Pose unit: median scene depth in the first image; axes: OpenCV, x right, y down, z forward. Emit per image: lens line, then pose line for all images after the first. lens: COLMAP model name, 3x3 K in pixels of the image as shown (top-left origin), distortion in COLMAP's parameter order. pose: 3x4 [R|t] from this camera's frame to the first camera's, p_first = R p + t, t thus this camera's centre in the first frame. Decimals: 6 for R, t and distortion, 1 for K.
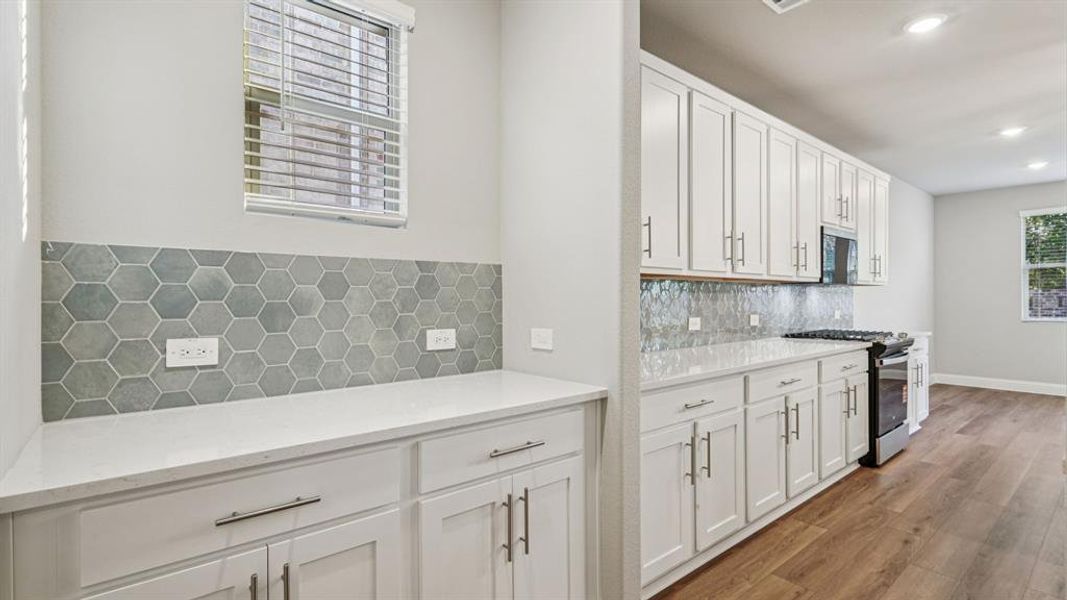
lens RADIAL K [[497.4, 0, 533.5], [0, 497.4, 300.0], [0, 0, 1]] dist [-0.001335, 0.000098]
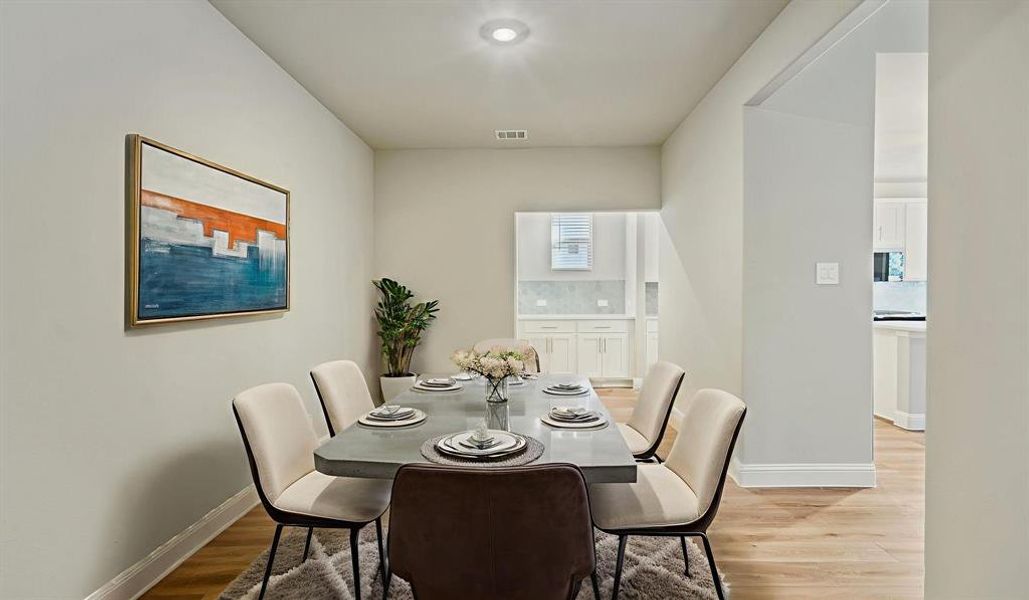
lens RADIAL K [[495.4, 0, 518.1], [0, 495.4, 295.3], [0, 0, 1]] dist [-0.000415, -0.000027]
pose [[0.750084, 0.005485, -0.661320, 1.779337], [0.000308, 0.999963, 0.008643, -0.004280], [0.661343, -0.006687, 0.750054, -2.103963]]
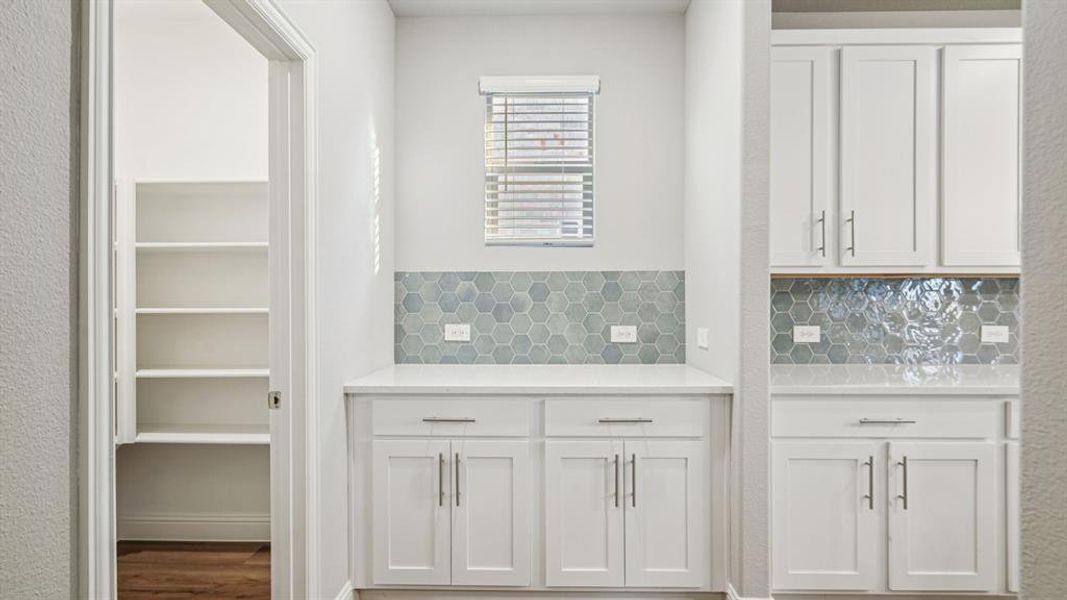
lens RADIAL K [[500.3, 0, 533.5], [0, 500.3, 300.0], [0, 0, 1]] dist [0.003744, 0.000033]
pose [[0.754109, 0.000981, -0.656748, 0.511308], [-0.002261, 0.999997, -0.001102, -0.003645], [0.656745, 0.002315, 0.754109, -0.092168]]
